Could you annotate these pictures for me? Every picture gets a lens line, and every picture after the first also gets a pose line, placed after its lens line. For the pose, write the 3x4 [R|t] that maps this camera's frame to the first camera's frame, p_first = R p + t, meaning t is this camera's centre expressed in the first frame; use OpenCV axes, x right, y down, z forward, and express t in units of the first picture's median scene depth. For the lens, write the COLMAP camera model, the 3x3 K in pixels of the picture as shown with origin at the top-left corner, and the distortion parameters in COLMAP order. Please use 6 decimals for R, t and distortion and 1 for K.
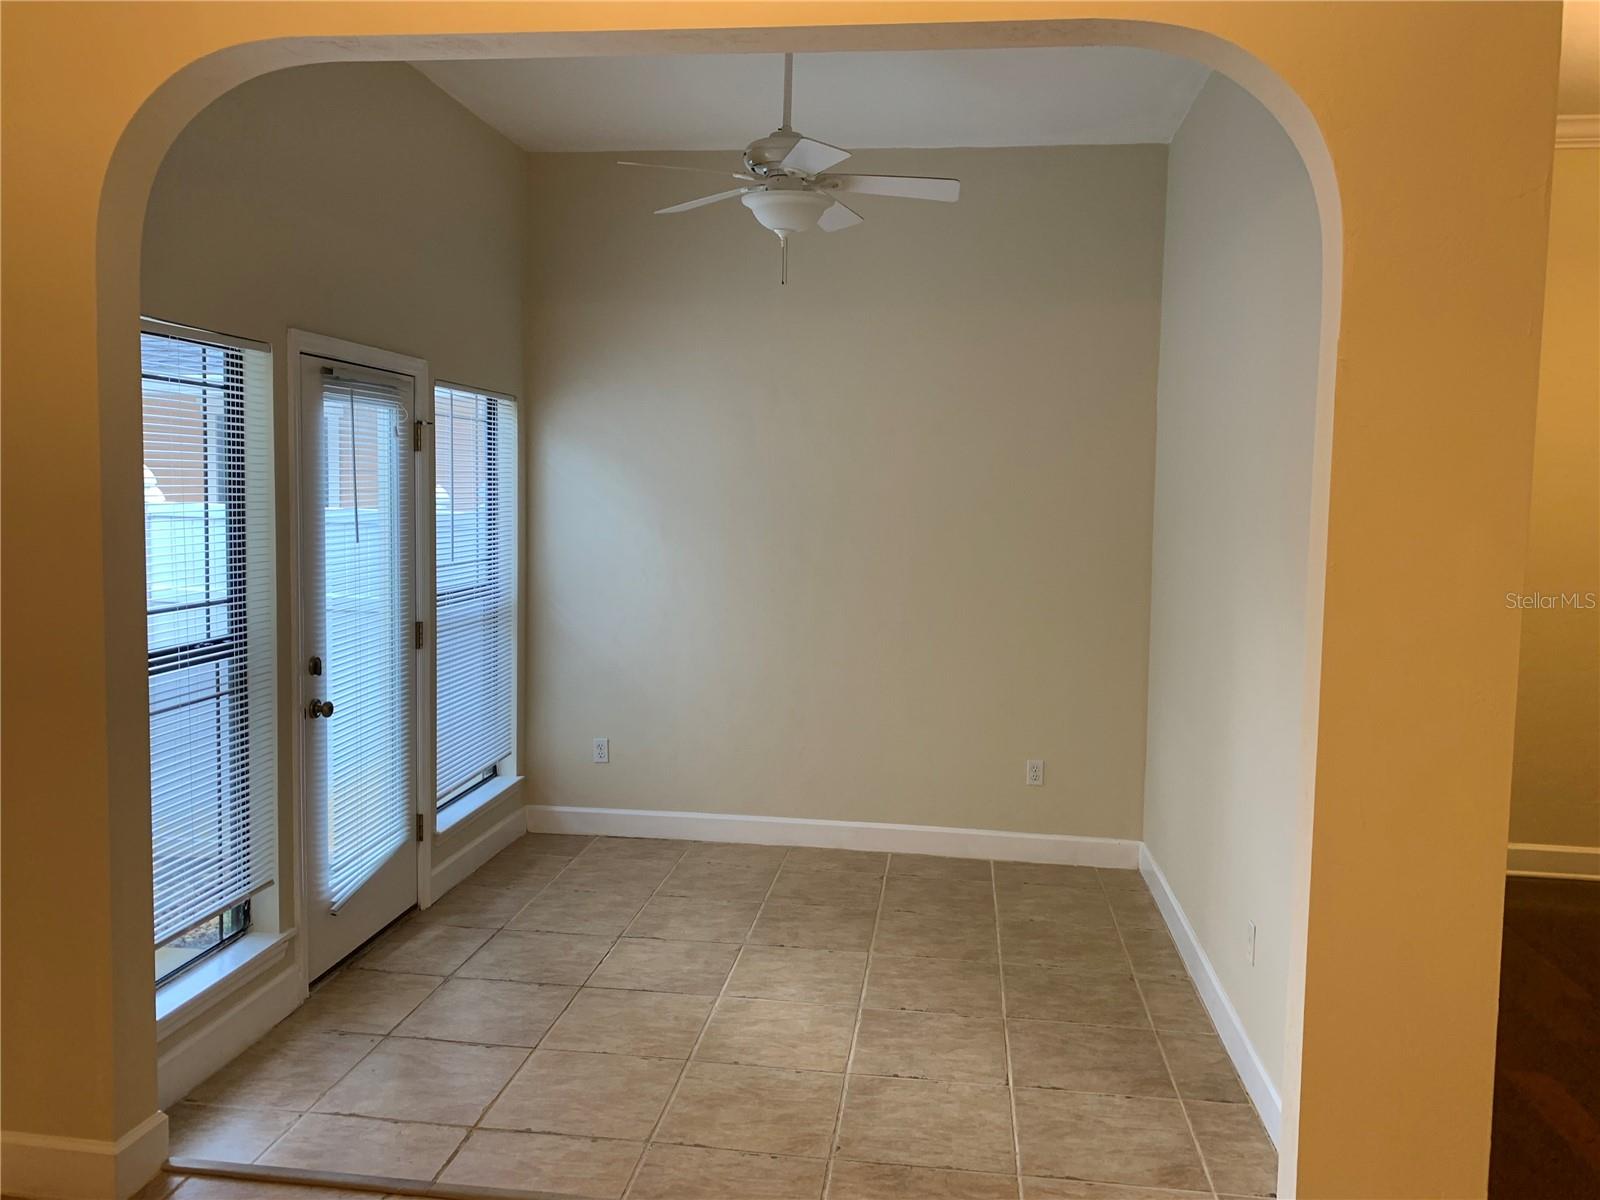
lens RADIAL K [[1221.4, 0, 798.3], [0, 1221.4, 595.4], [0, 0, 1]] dist [0.049089, -0.057294]
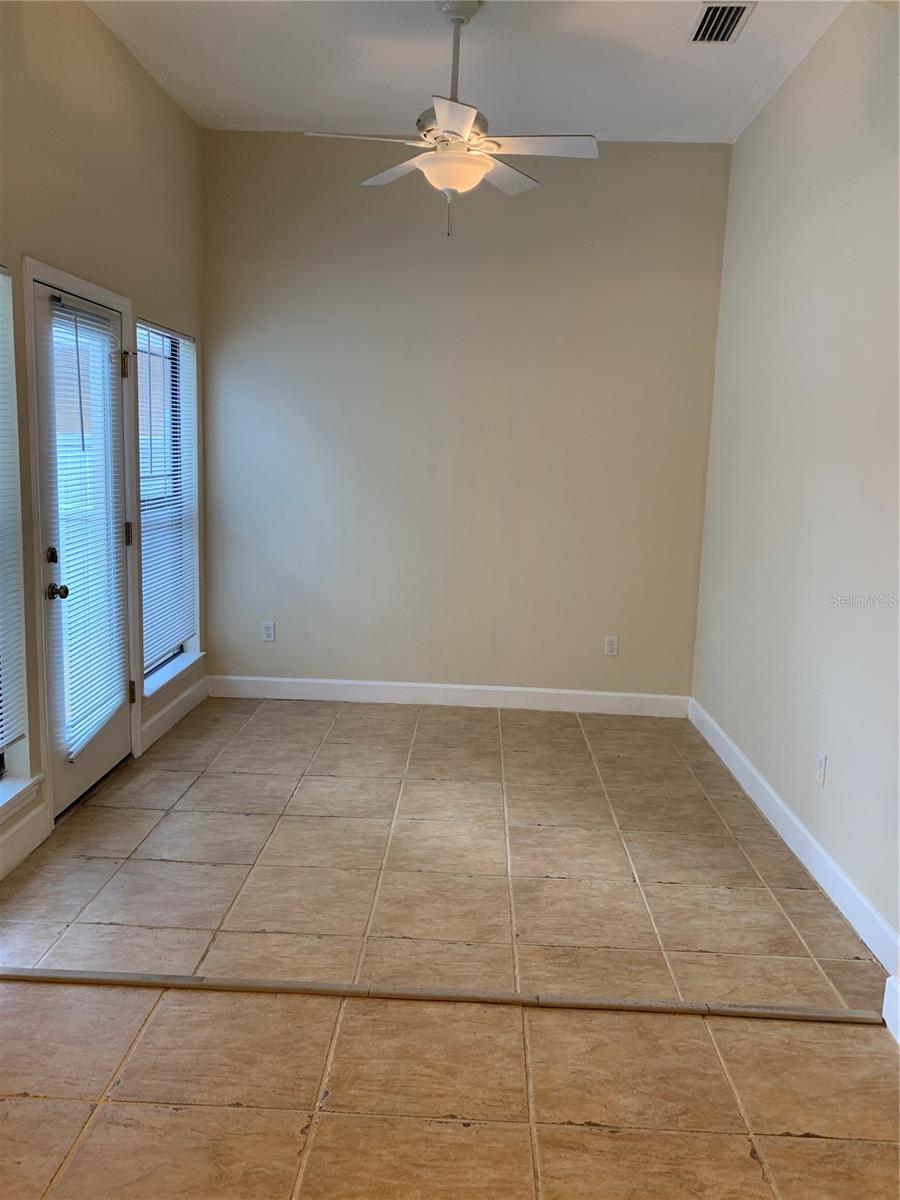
lens RADIAL K [[916.1, 0, 451.2], [0, 916.1, 596.1], [0, 0, 1]] dist [0.049089, -0.057294]
pose [[0.995394, -0.002953, 0.095821, -0.092337], [-0.004475, 0.997004, 0.077216, 0.025319], [-0.095762, -0.077289, 0.992399, 0.078461]]
